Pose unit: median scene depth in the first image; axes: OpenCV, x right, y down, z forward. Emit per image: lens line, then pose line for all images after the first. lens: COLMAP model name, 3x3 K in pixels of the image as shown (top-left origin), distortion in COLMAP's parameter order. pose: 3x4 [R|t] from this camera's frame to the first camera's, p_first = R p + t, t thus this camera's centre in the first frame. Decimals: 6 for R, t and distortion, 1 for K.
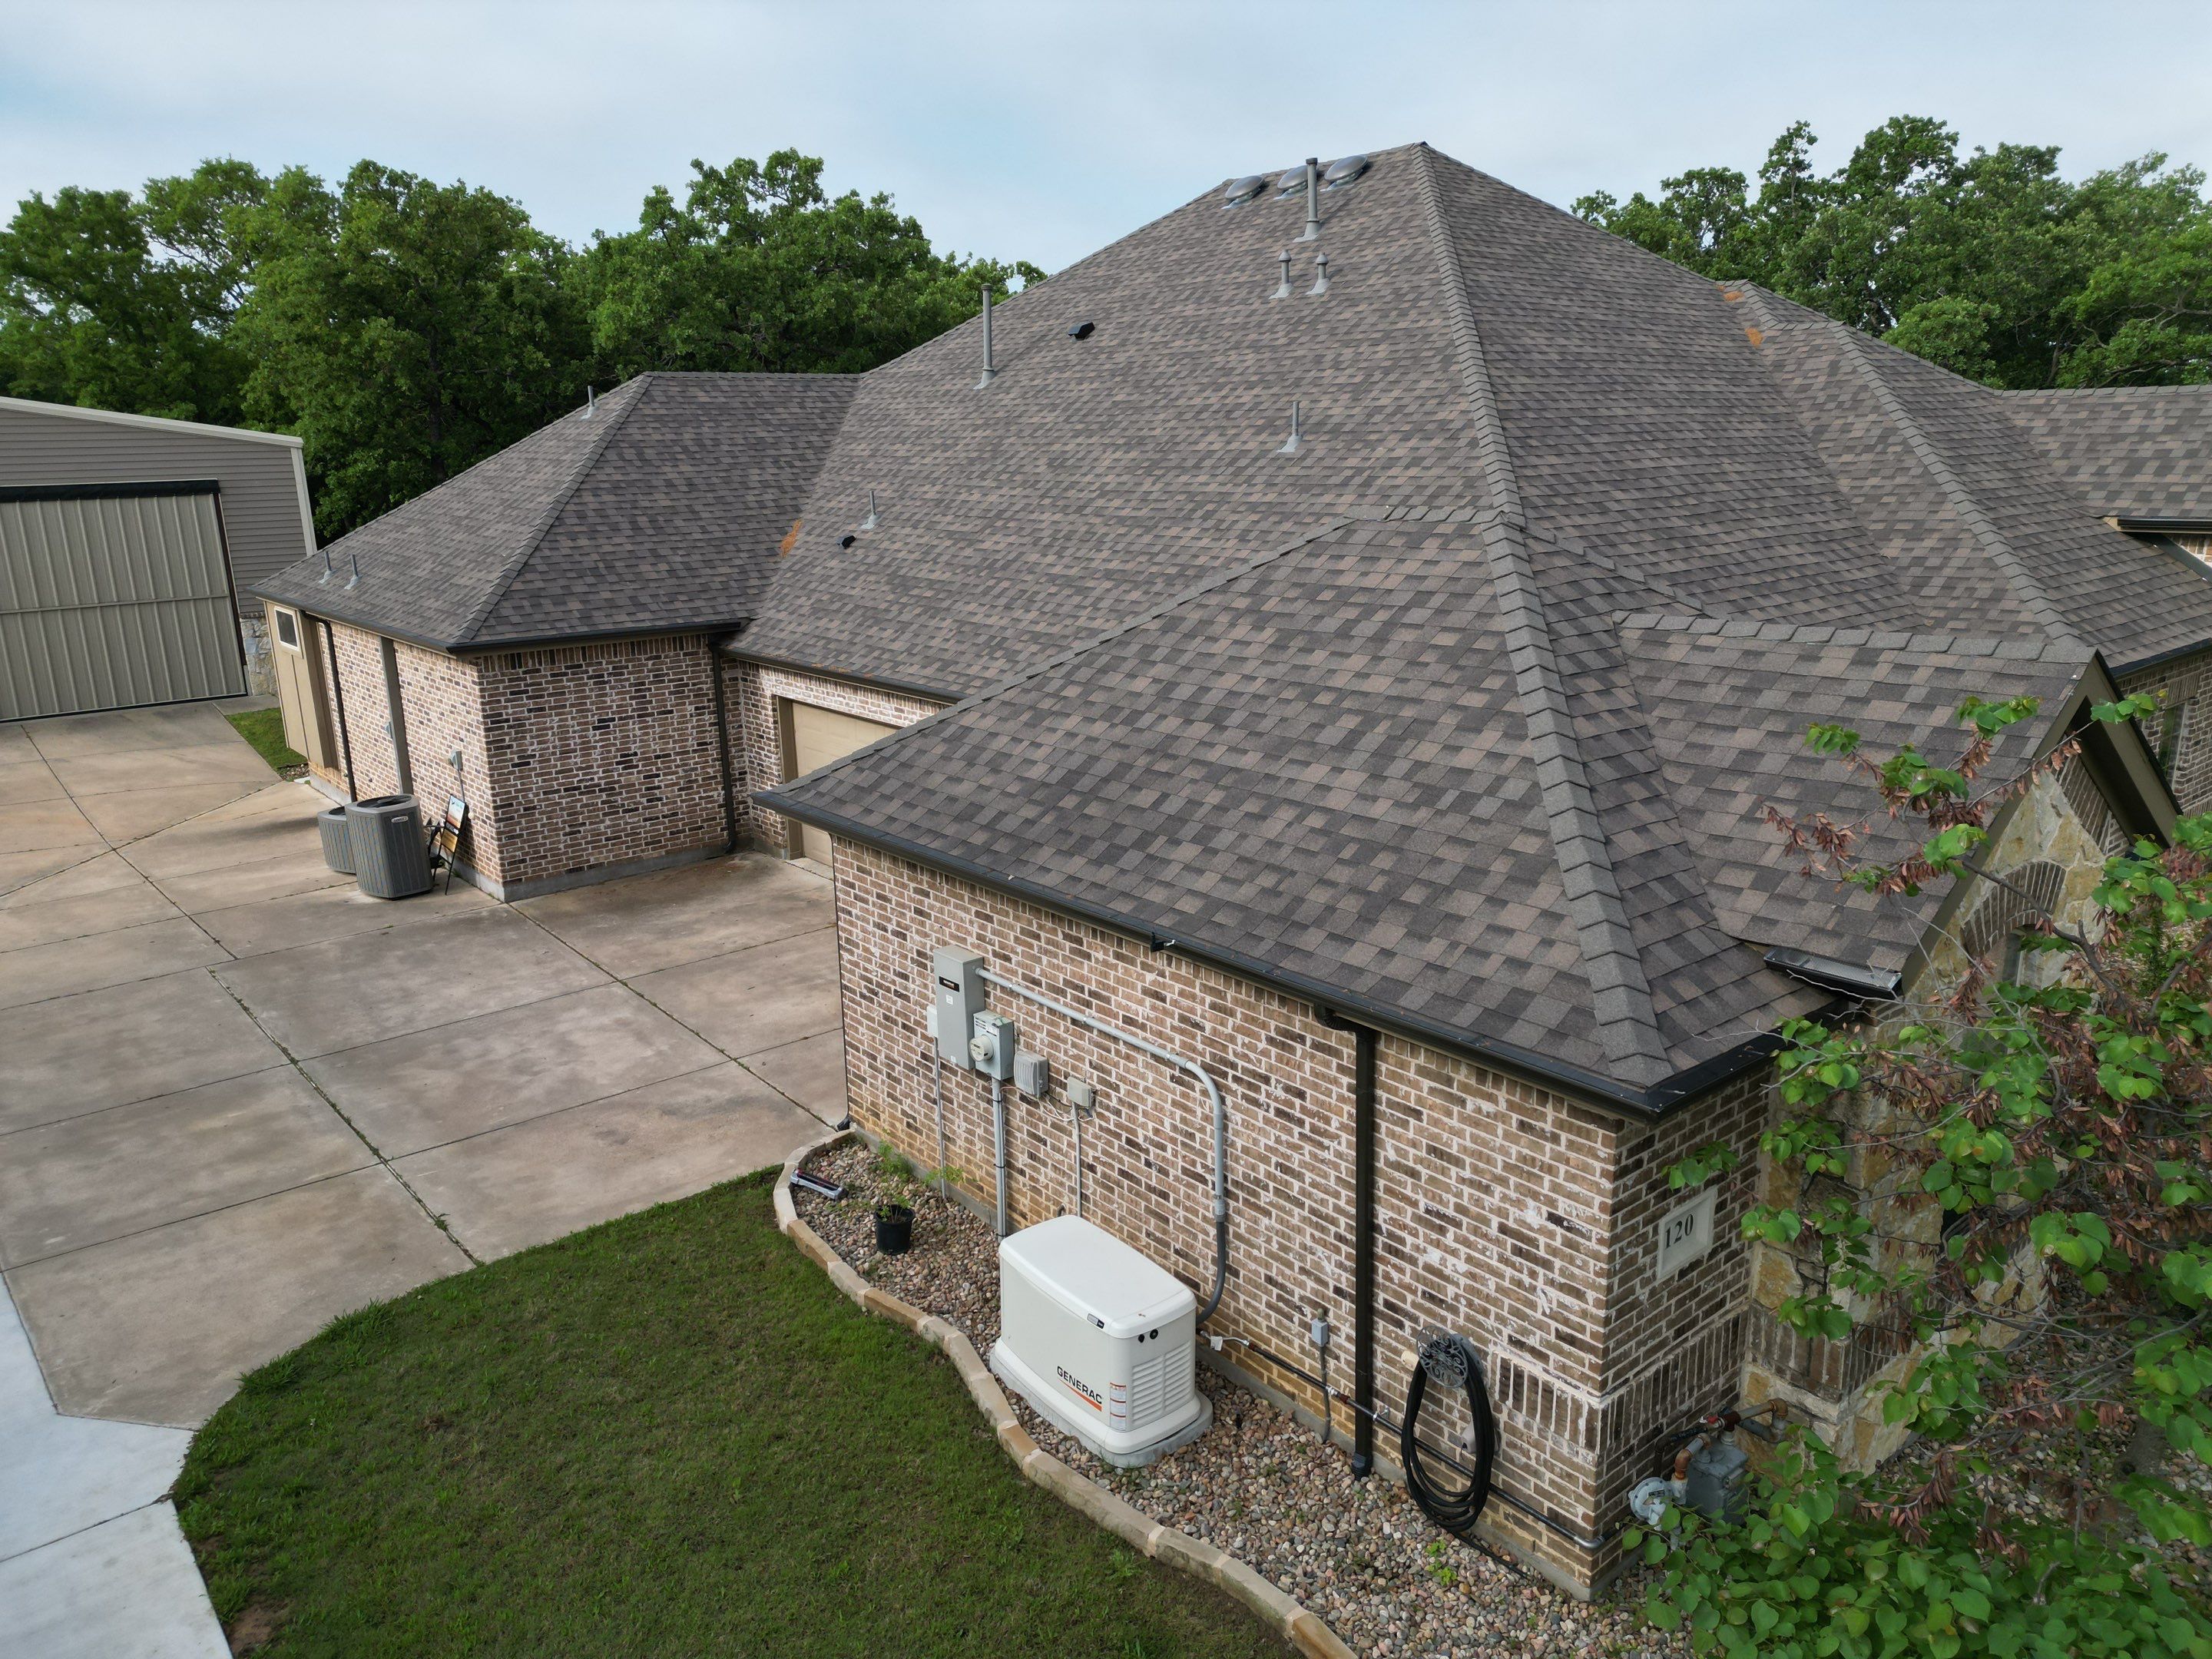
lens RADIAL K [[1618.2, 0, 1106.0], [0, 1618.2, 829.5], [0, 0, 1]] dist [0.142094, -0.202993]
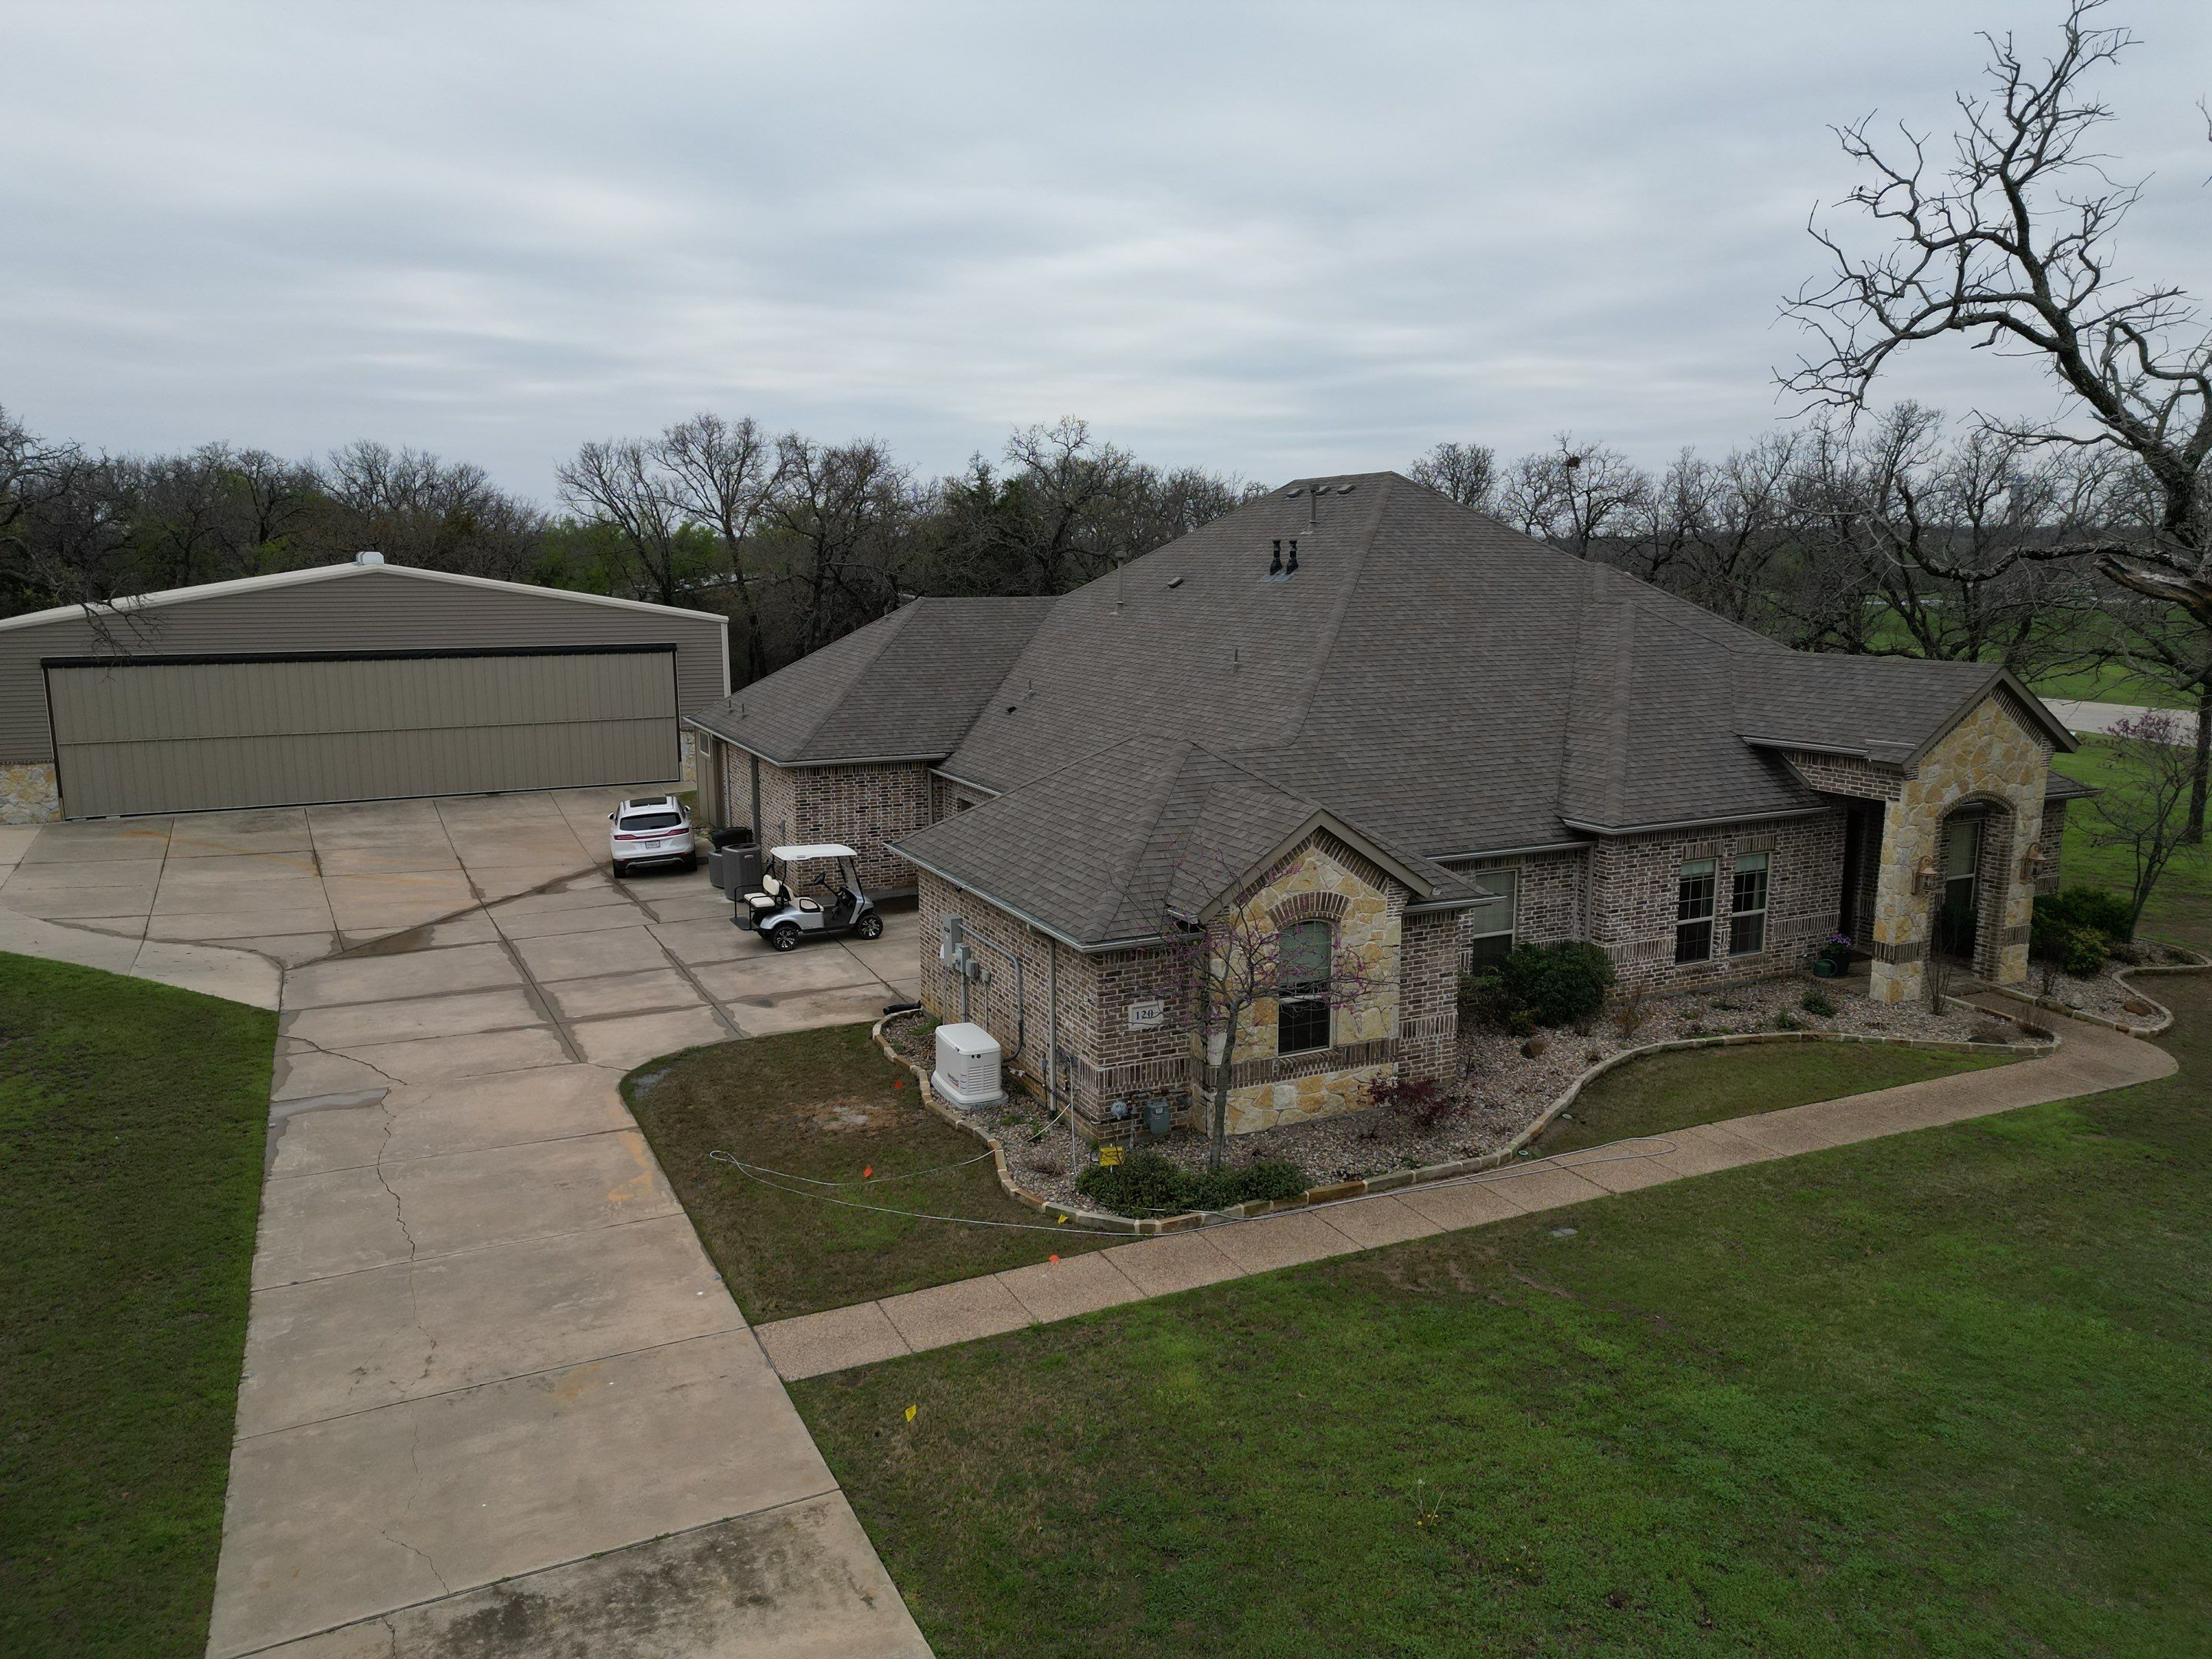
lens RADIAL K [[1618.2, 0, 1106.0], [0, 1618.2, 829.5], [0, 0, 1]] dist [0.142094, -0.202993]
pose [[0.973202, 0.060667, -0.221804, 0.609802], [-0.076038, 0.995211, -0.061422, 0.079132], [0.217016, 0.076642, 0.973155, -1.147693]]
